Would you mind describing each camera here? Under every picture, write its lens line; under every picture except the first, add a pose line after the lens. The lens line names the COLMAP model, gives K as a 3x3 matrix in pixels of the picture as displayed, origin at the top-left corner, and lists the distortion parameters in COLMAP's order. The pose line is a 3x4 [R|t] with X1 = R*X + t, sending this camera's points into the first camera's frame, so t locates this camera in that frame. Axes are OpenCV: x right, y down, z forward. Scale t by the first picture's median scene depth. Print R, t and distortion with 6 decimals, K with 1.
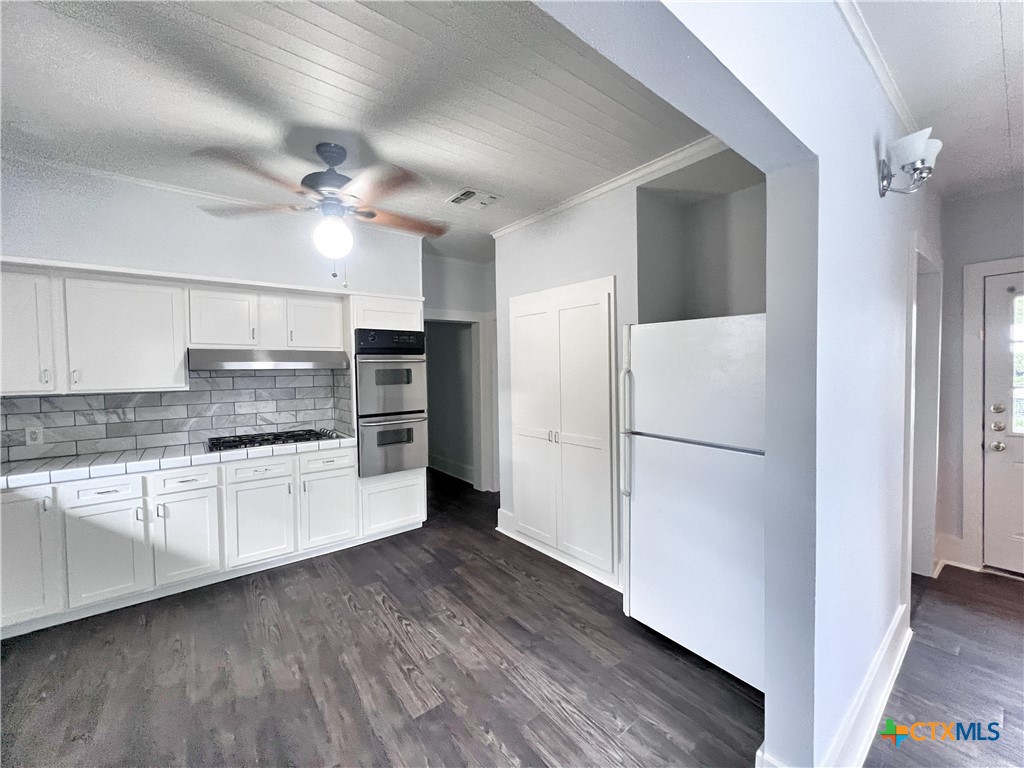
lens RADIAL K [[409.8, 0, 513.7], [0, 409.8, 380.4], [0, 0, 1]] dist [0.001688, -0.001174]
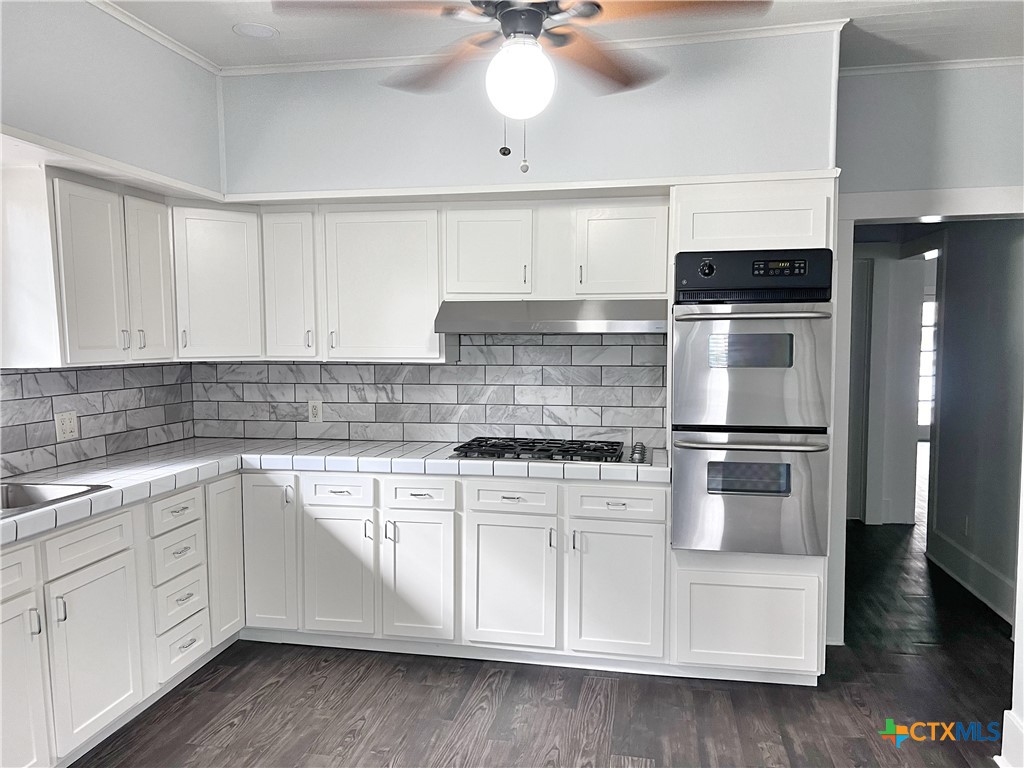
lens RADIAL K [[777.3, 0, 507.5], [0, 777.3, 387.4], [0, 0, 1]] dist [0.053744, -0.063325]
pose [[0.652495, 0.057556, -0.755604, 0.254772], [-0.029898, 0.998290, 0.050223, -0.002989], [0.757203, -0.010179, 0.653101, 0.255911]]
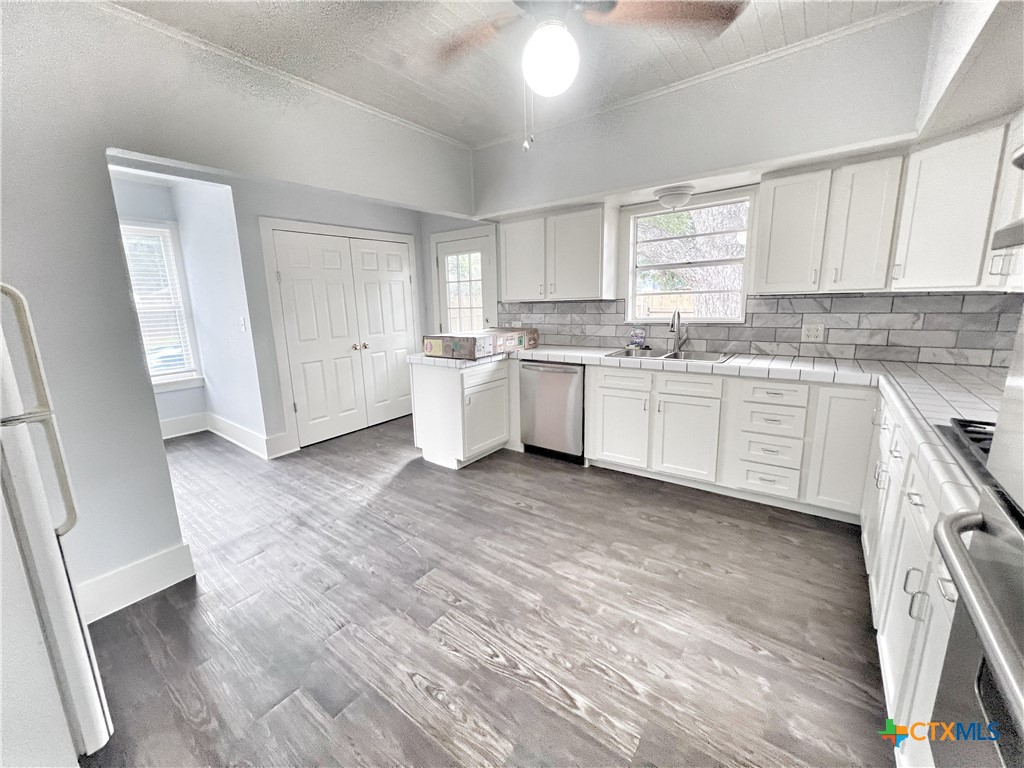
lens RADIAL K [[409.8, 0, 511.7], [0, 409.8, 380.0], [0, 0, 1]] dist [0.001688, -0.001174]
pose [[-0.967510, 0.089921, -0.236300, -0.141325], [0.033483, 0.971955, 0.232771, -0.008769], [0.250604, 0.217296, -0.943387, 1.320460]]
